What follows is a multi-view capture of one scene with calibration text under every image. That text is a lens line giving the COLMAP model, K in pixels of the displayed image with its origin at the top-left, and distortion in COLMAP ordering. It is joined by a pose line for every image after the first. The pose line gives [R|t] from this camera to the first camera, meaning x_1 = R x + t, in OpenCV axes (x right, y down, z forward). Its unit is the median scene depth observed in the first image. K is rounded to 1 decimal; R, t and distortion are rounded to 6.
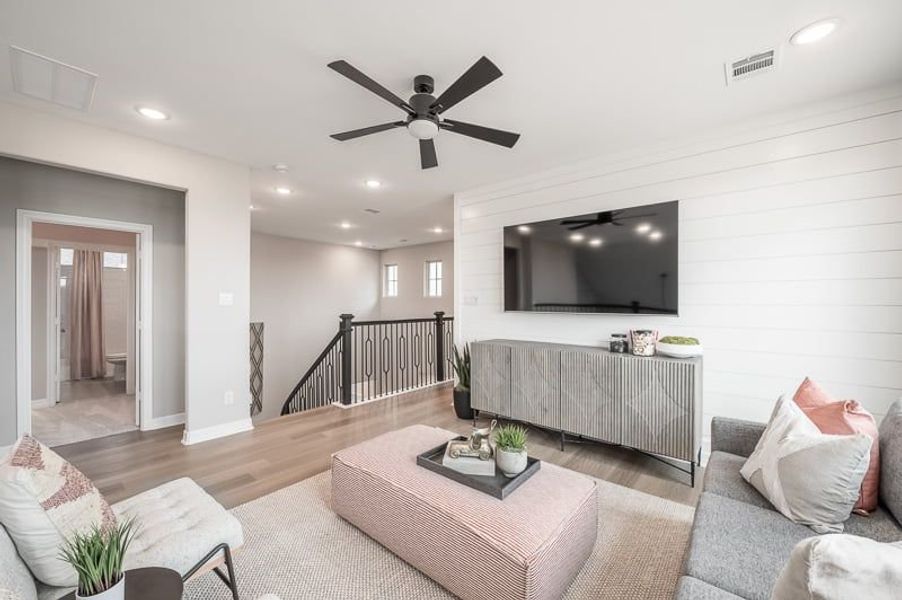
lens RADIAL K [[352.7, 0, 450.6], [0, 352.7, 301.4], [0, 0, 1]] dist [-0.027548, -0.000291]
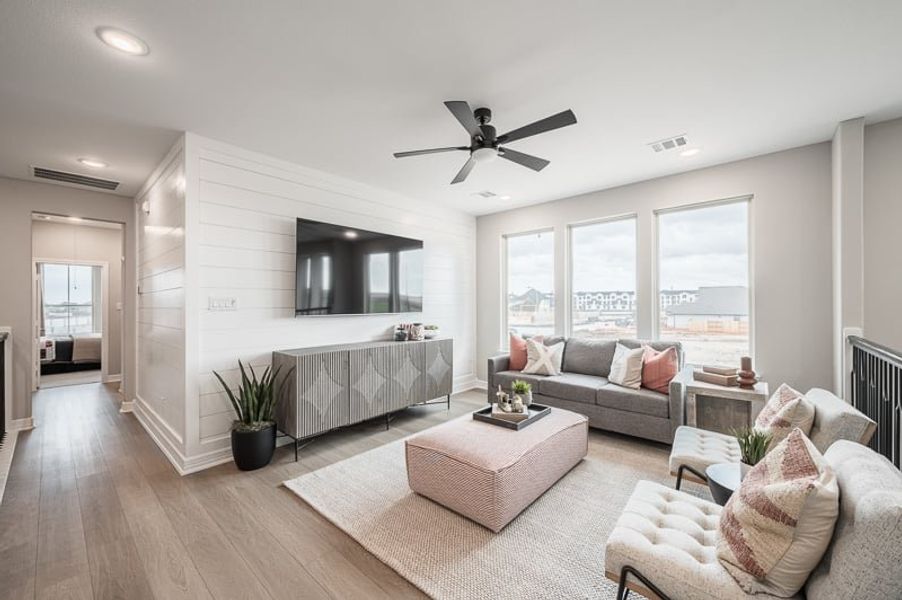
lens RADIAL K [[352.6, 0, 451.0], [0, 352.6, 301.6], [0, 0, 1]] dist [0.013632, 0.000002]
pose [[0.031467, 0.001606, 0.999503, -0.857849], [0.004379, 0.999989, -0.001745, -0.004631], [-0.999495, 0.004432, 0.031460, 0.734024]]
